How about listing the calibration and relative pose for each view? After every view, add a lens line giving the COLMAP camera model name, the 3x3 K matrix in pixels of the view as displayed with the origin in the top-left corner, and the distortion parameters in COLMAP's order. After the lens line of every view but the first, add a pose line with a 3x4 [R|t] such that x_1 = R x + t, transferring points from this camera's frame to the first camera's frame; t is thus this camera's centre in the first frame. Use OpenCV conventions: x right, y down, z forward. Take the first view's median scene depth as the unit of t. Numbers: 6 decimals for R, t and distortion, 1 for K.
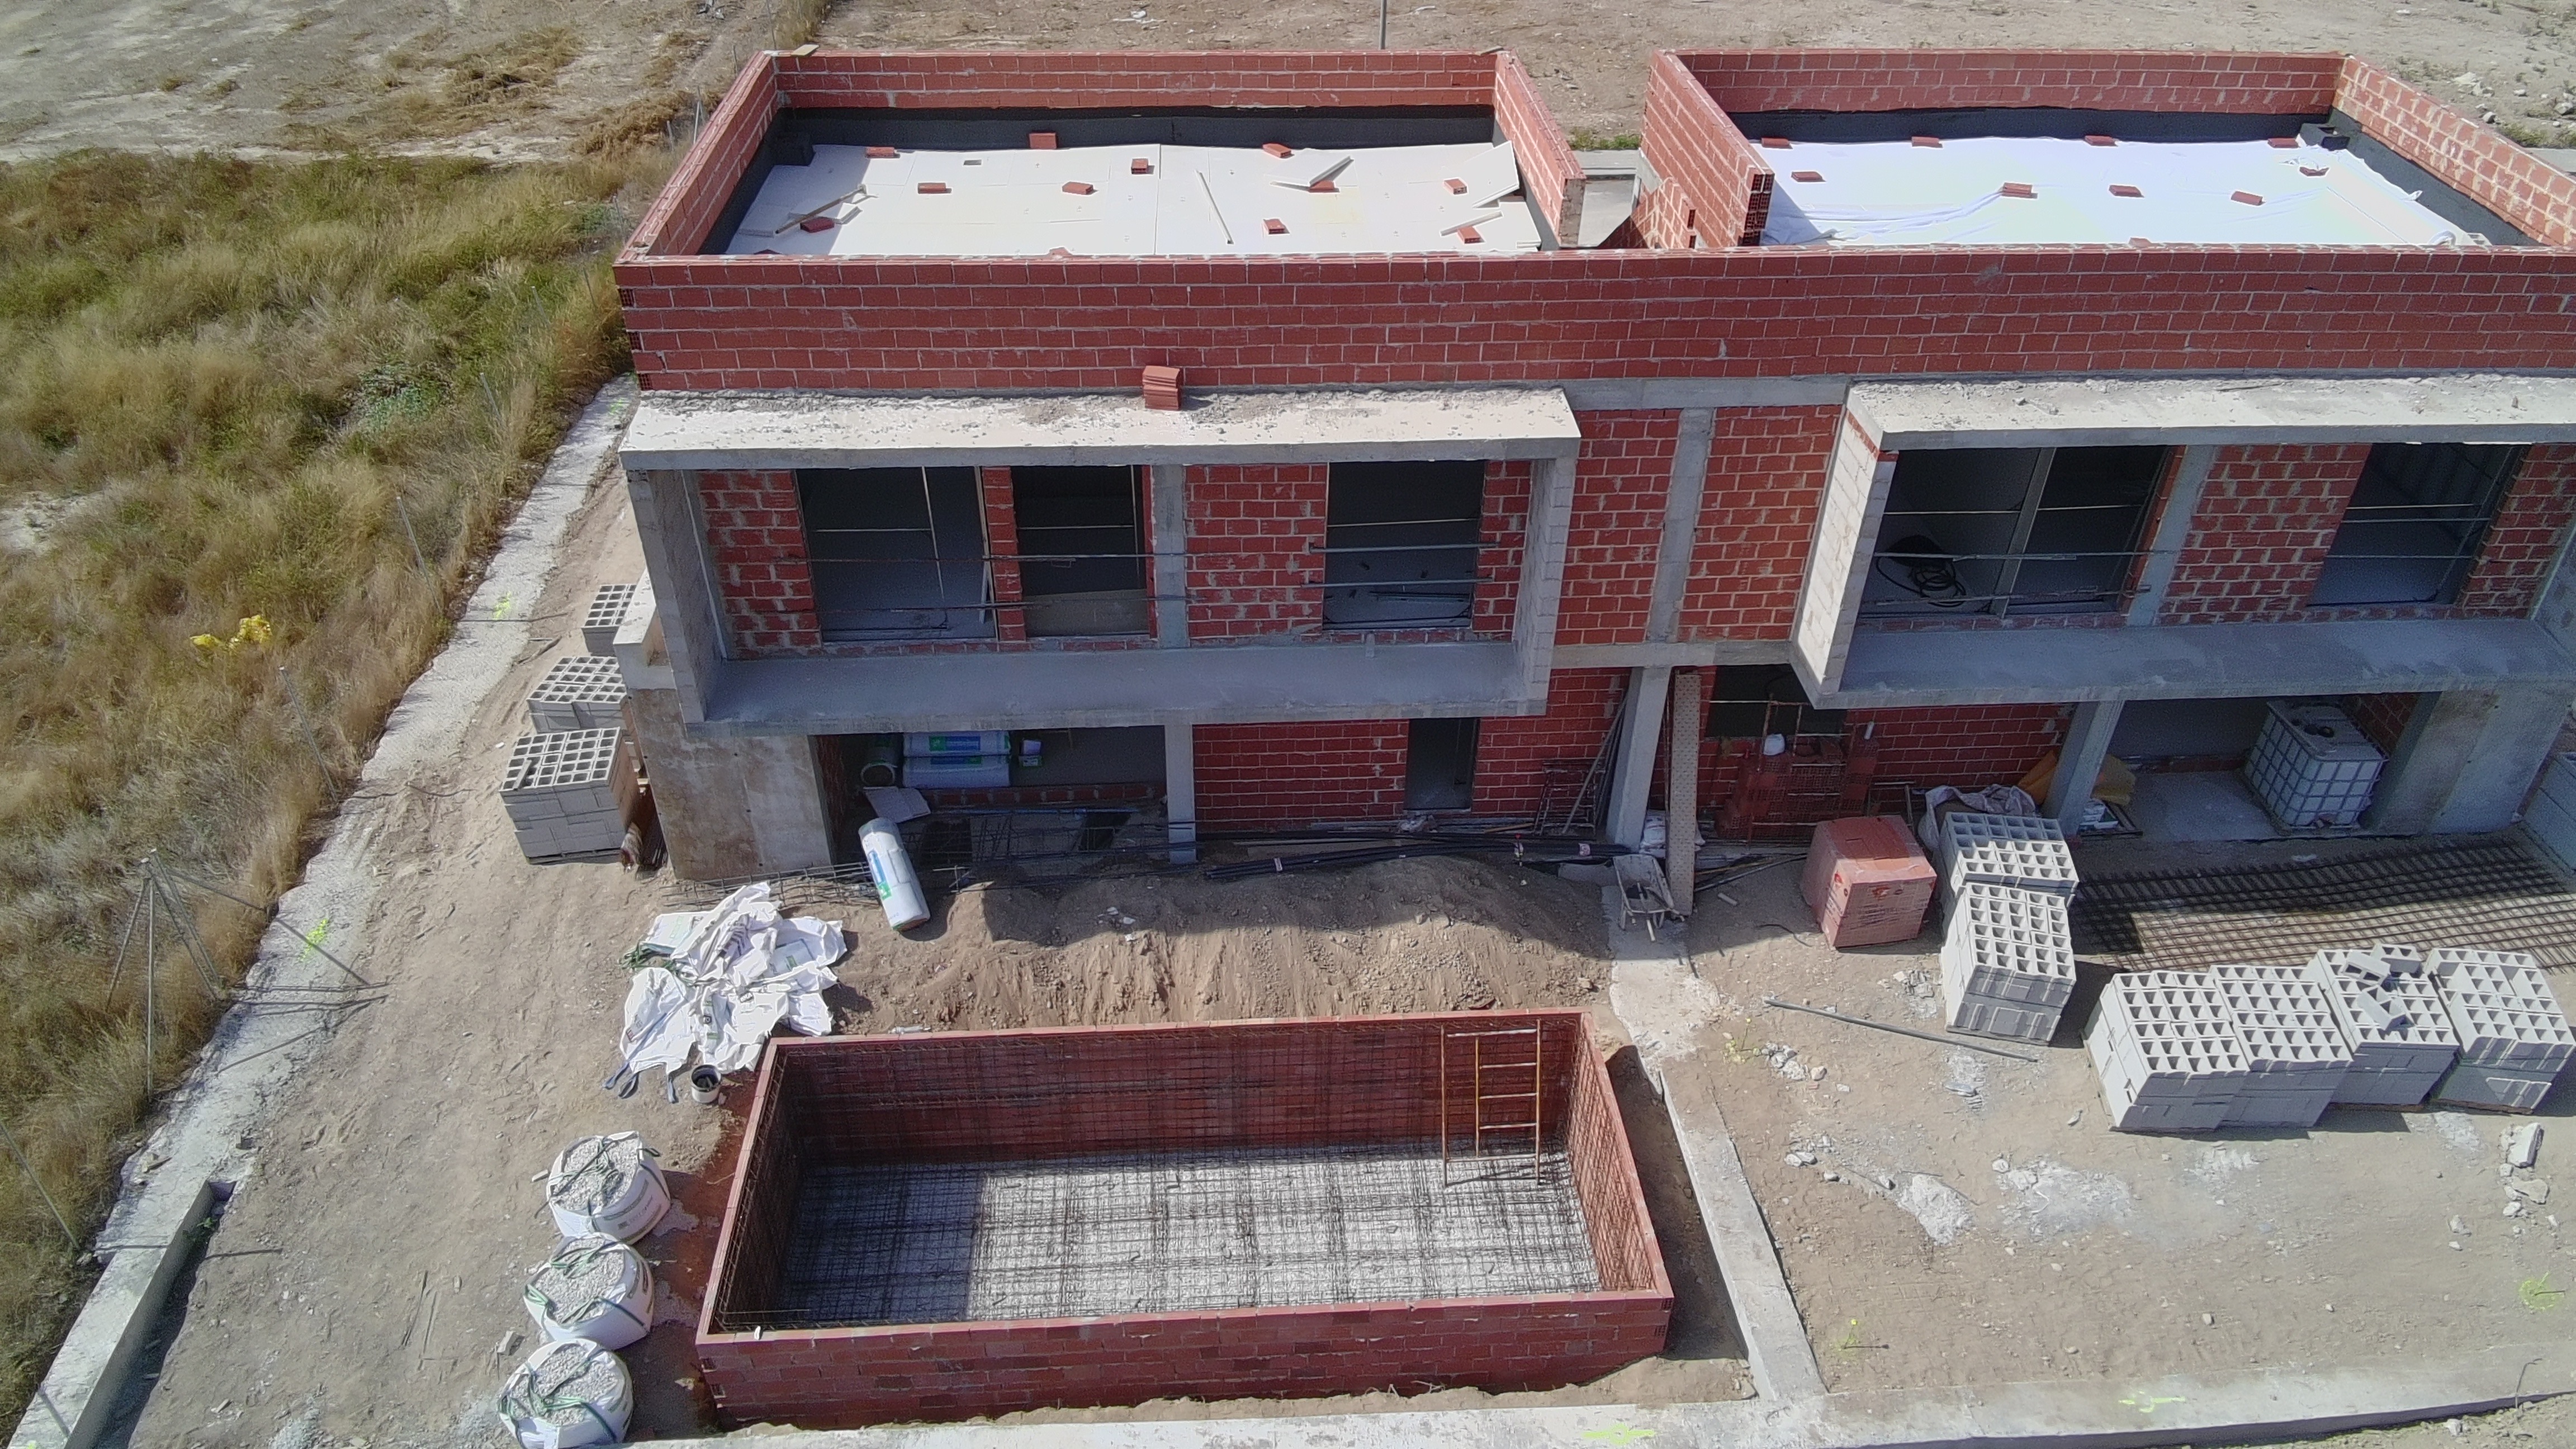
lens RADIAL K [[1731.1, 0, 1287.4], [0, 1731.1, 711.1], [0, 0, 1]] dist [0.046783, -0.106187]
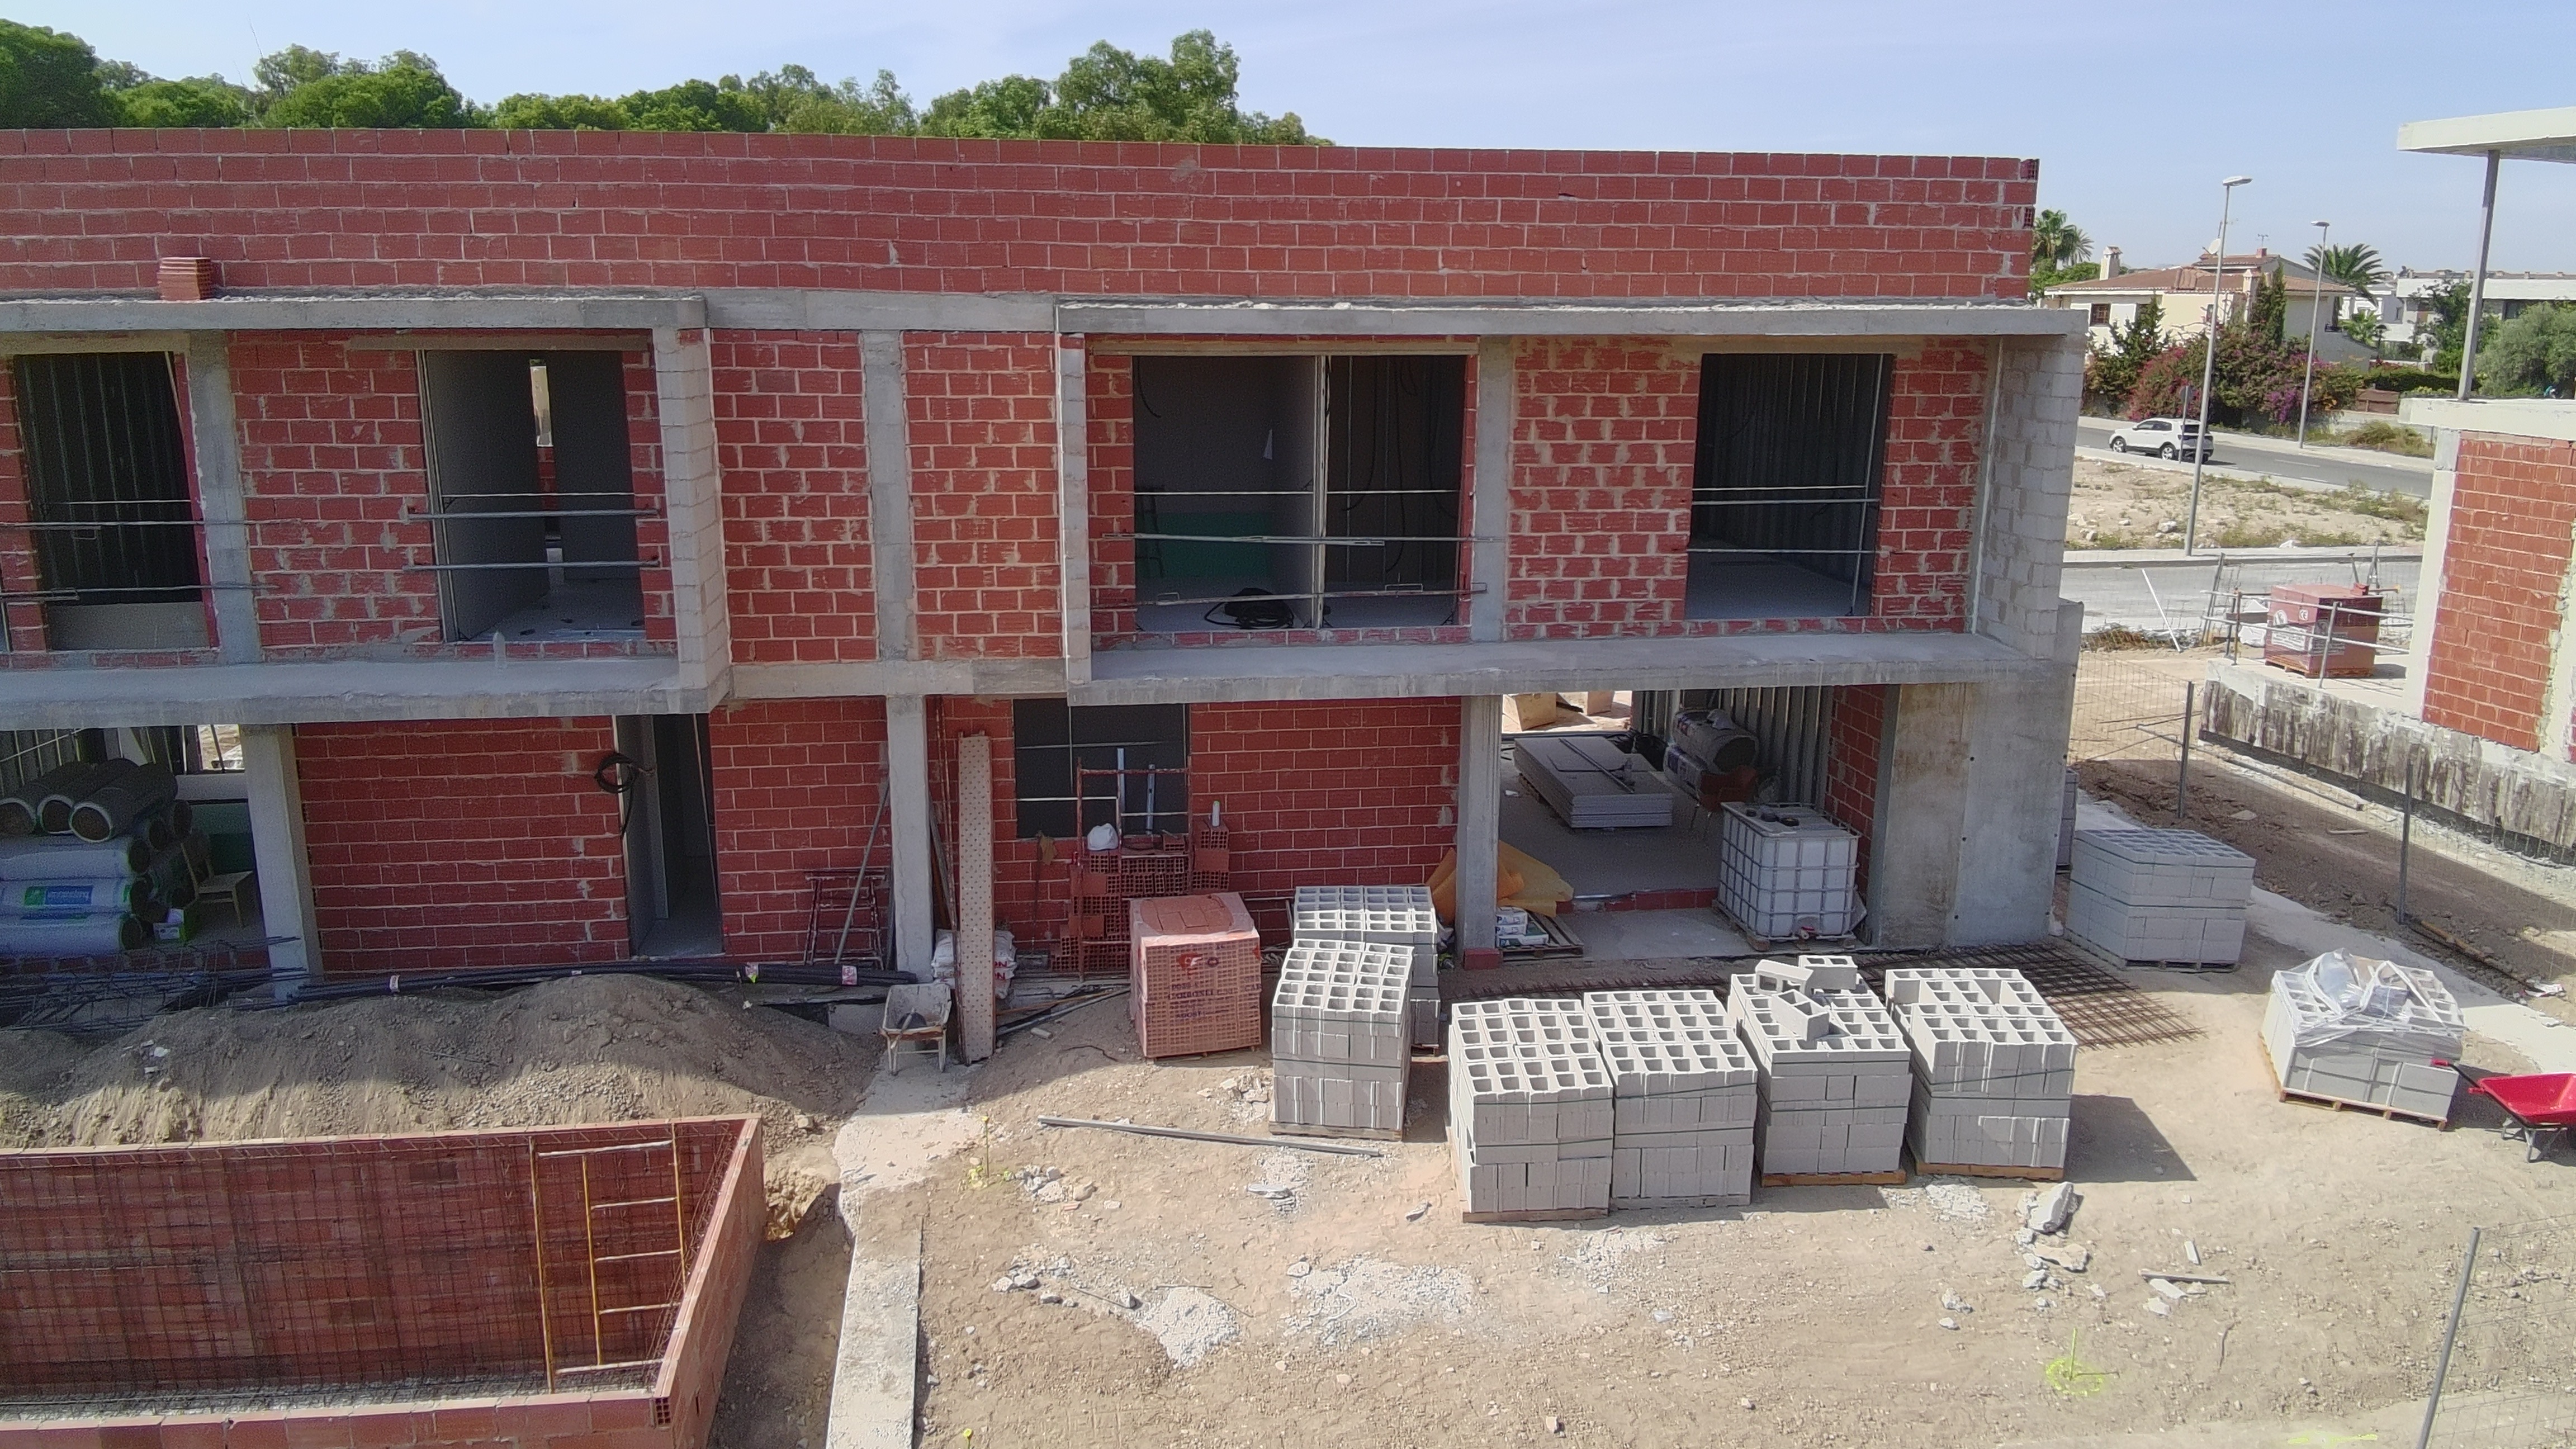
lens RADIAL K [[1731.1, 0, 1293.6], [0, 1731.1, 714.0], [0, 0, 1]] dist [0.046783, -0.106187]
pose [[0.997197, -0.023374, 0.071073, 0.351223], [0.049827, 0.916108, -0.397823, 0.320981], [-0.055811, 0.400249, 0.914705, 0.275186]]
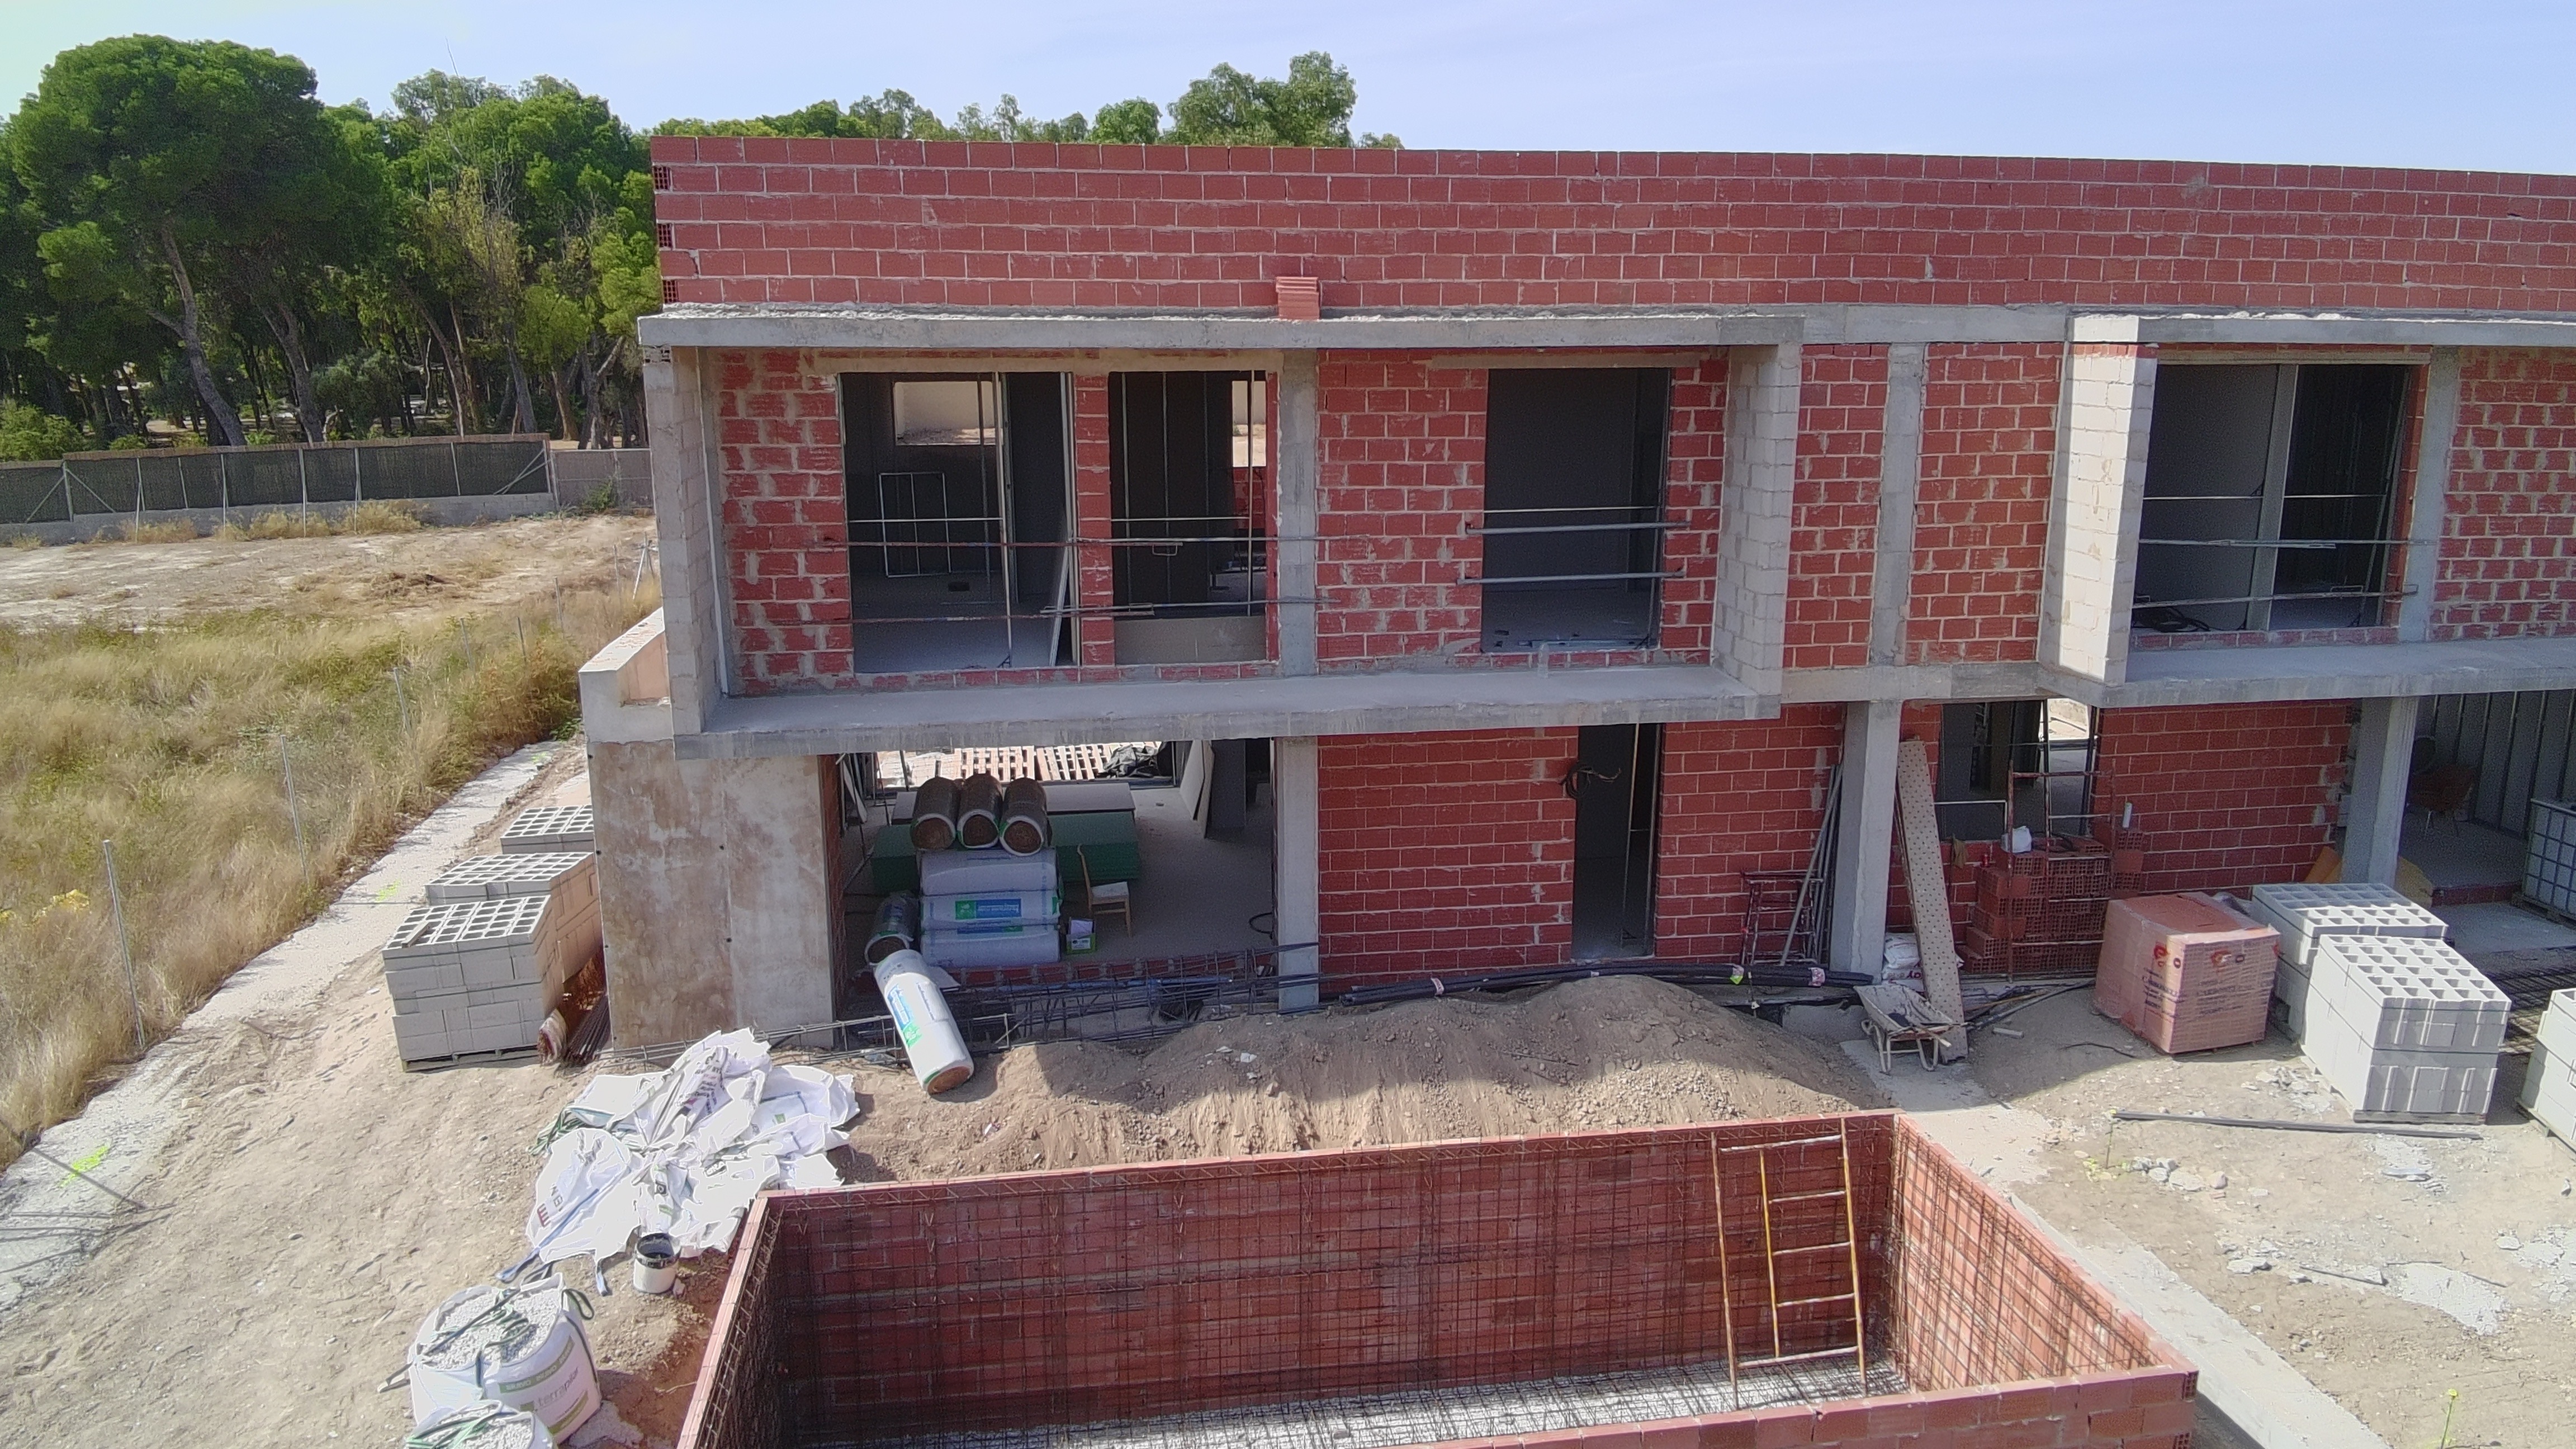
lens RADIAL K [[1731.1, 0, 1269.9], [0, 1731.1, 712.0], [0, 0, 1]] dist [0.046783, -0.106187]
pose [[0.996438, -0.033807, 0.077250, -0.142454], [0.062530, 0.910865, -0.407941, 0.305467], [-0.056573, 0.411318, 0.909735, 0.289201]]
